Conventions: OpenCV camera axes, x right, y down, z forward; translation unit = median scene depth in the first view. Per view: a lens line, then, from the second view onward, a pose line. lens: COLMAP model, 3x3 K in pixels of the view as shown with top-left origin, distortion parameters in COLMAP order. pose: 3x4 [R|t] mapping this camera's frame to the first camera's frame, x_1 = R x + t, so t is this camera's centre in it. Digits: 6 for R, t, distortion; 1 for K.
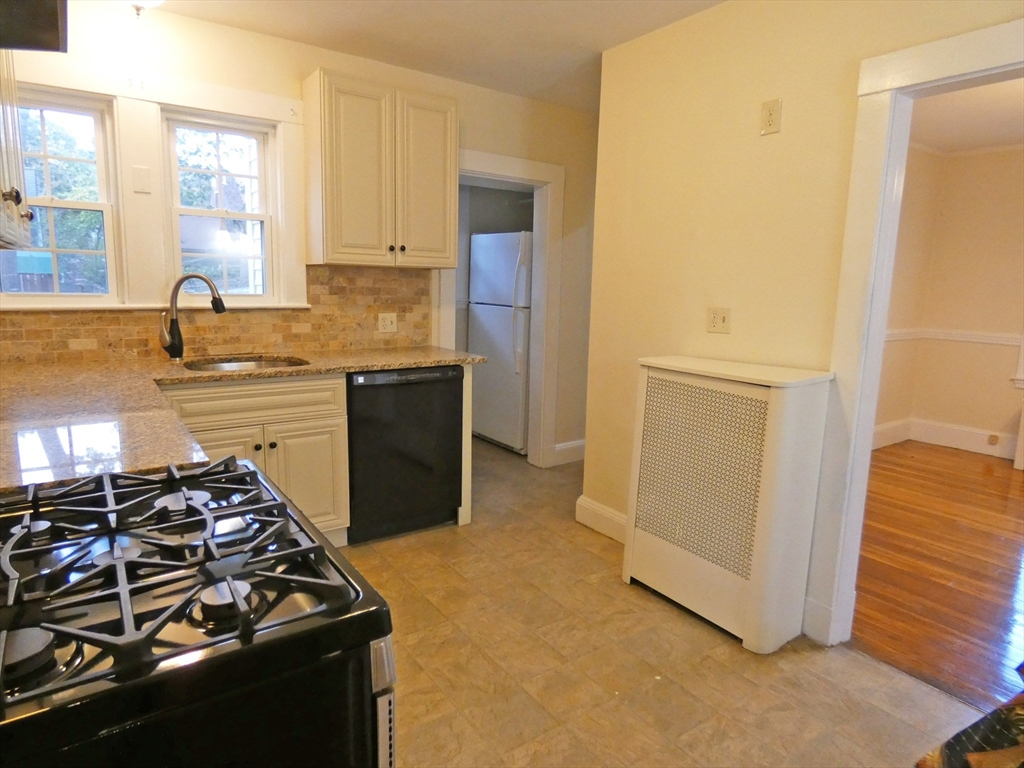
lens RADIAL K [[617.5, 0, 512.0], [0, 617.5, 384.0], [0, 0, 1]] dist [0.000775, -0.000434]
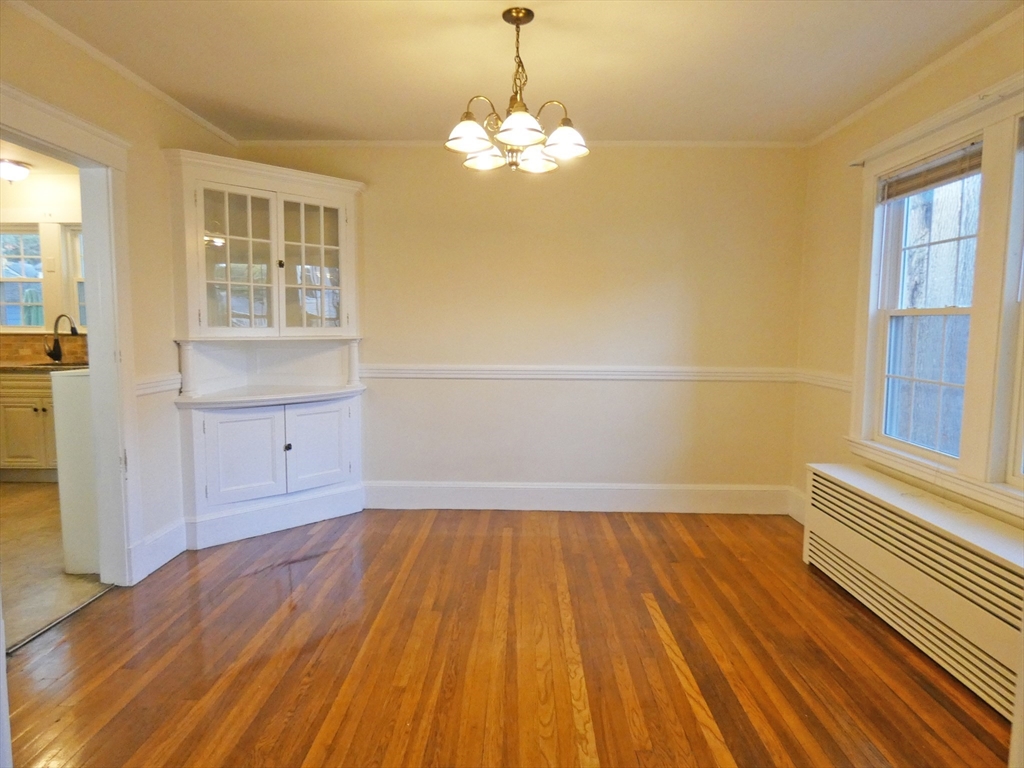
lens RADIAL K [[616.8, 0, 510.5], [0, 616.8, 388.3], [0, 0, 1]] dist [-0.004903, -0.000439]
pose [[0.805548, 0.043407, -0.590938, 1.384322], [-0.091086, 0.994530, -0.051113, 0.006356], [0.585487, 0.095000, 0.805096, 0.305176]]
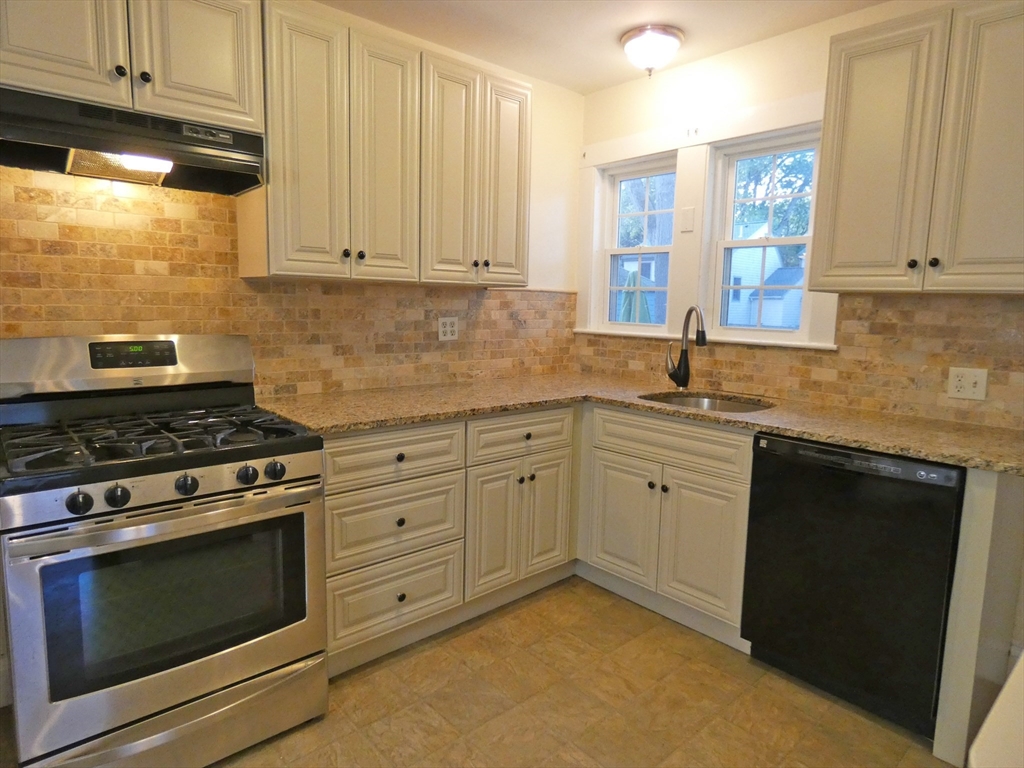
lens RADIAL K [[617.5, 0, 512.0], [0, 617.5, 384.0], [0, 0, 1]] dist [0.000775, -0.000434]
pose [[0.117692, 0.109899, -0.986950, 0.390797], [-0.183512, 0.979147, 0.087147, -0.075357], [0.975947, 0.170861, 0.135406, 0.515846]]
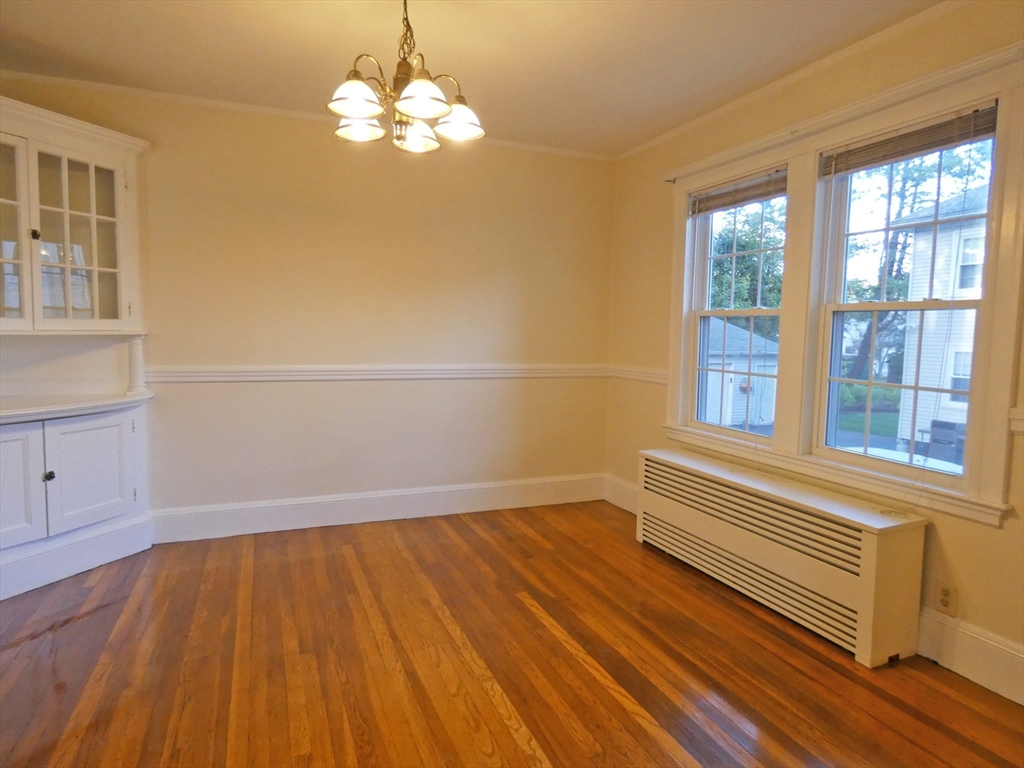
lens RADIAL K [[617.5, 0, 512.0], [0, 617.5, 384.0], [0, 0, 1]] dist [0.000775, -0.000434]
pose [[0.974441, 0.013153, -0.224257, 1.206535], [-0.033269, 0.995725, -0.086162, 0.018083], [0.222165, 0.091421, 0.970714, 0.281915]]
